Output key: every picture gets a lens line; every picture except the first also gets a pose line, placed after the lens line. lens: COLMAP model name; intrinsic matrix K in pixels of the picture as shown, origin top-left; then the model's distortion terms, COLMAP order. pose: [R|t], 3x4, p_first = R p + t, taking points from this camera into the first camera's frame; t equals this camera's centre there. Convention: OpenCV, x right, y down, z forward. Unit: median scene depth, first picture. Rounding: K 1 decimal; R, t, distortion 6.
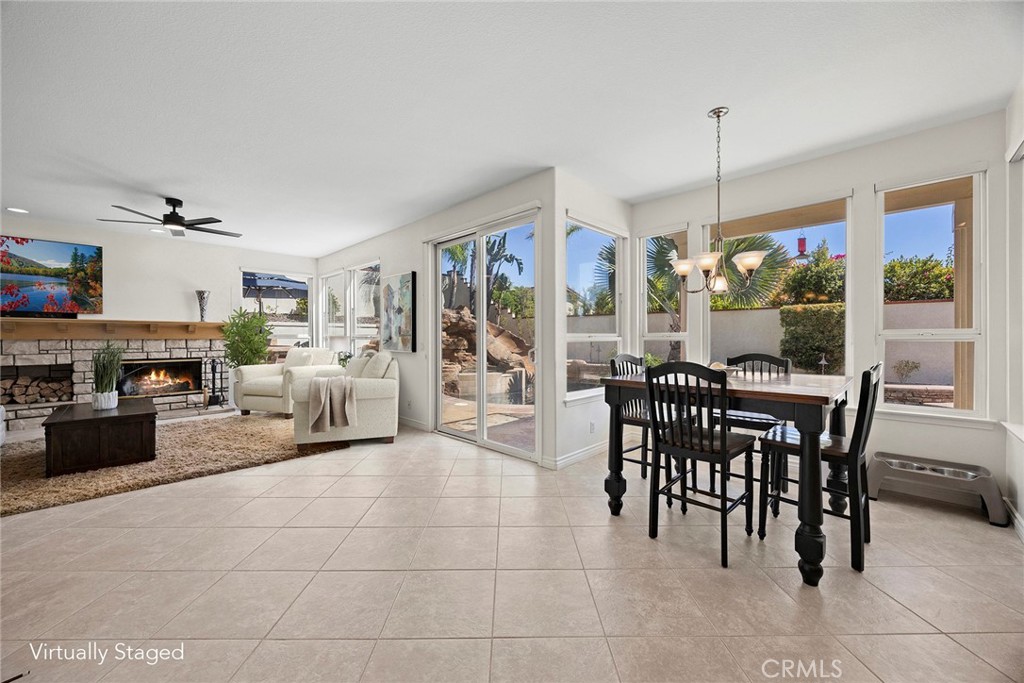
lens RADIAL K [[390.6, 0, 512.5], [0, 390.6, 340.9], [0, 0, 1]] dist [-0.004134, 0.000032]
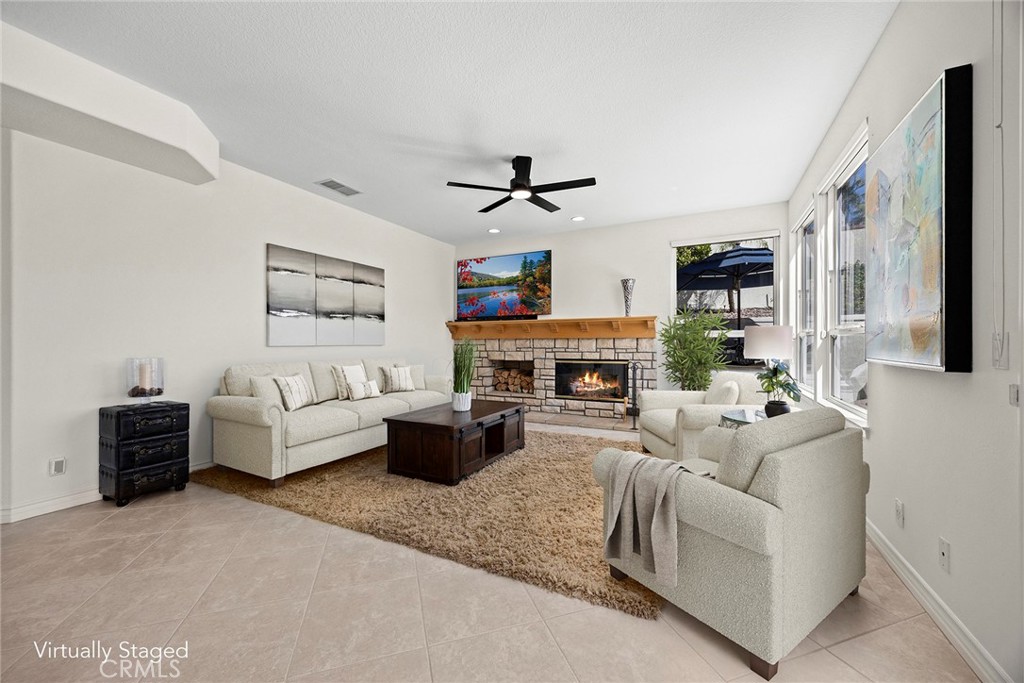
lens RADIAL K [[390.6, 0, 518.1], [0, 390.6, 345.3], [0, 0, 1]] dist [-0.004134, 0.000032]
pose [[0.309300, 0.004623, -0.950953, -0.085469], [-0.005827, 0.999979, 0.002966, 0.011266], [0.950947, 0.004624, 0.309320, 0.582124]]
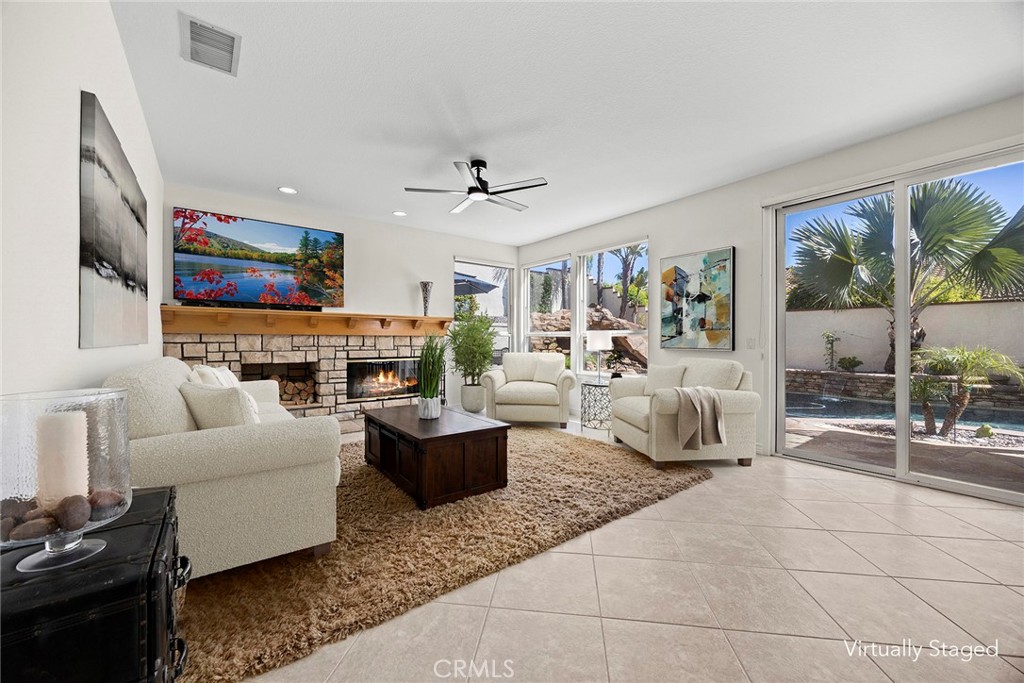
lens RADIAL K [[390.6, 0, 507.7], [0, 390.6, 341.8], [0, 0, 1]] dist [-0.004134, 0.000032]
pose [[0.989504, 0.001276, -0.144502, -0.534237], [-0.002031, 0.999985, -0.005075, 0.014958], [0.144493, 0.005315, 0.989492, 0.153200]]
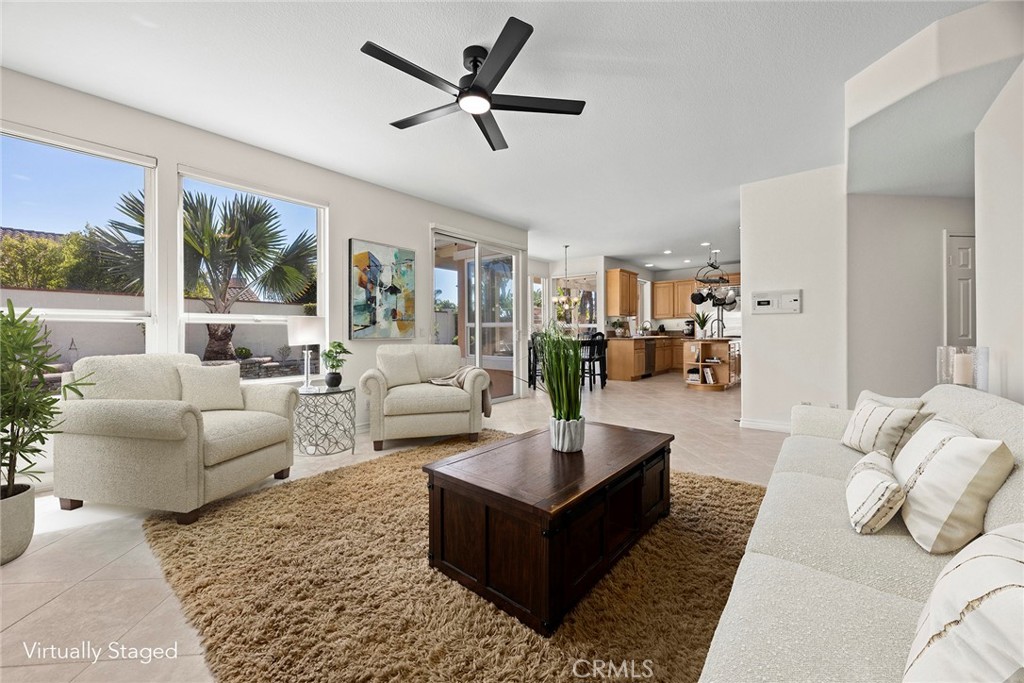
lens RADIAL K [[390.6, 0, 517.5], [0, 390.6, 335.1], [0, 0, 1]] dist [-0.004134, 0.000032]
pose [[-0.069514, -0.008722, 0.997543, -1.080663], [0.010489, 0.999900, 0.009474, 0.012983], [-0.997526, 0.011121, -0.069415, 0.752267]]
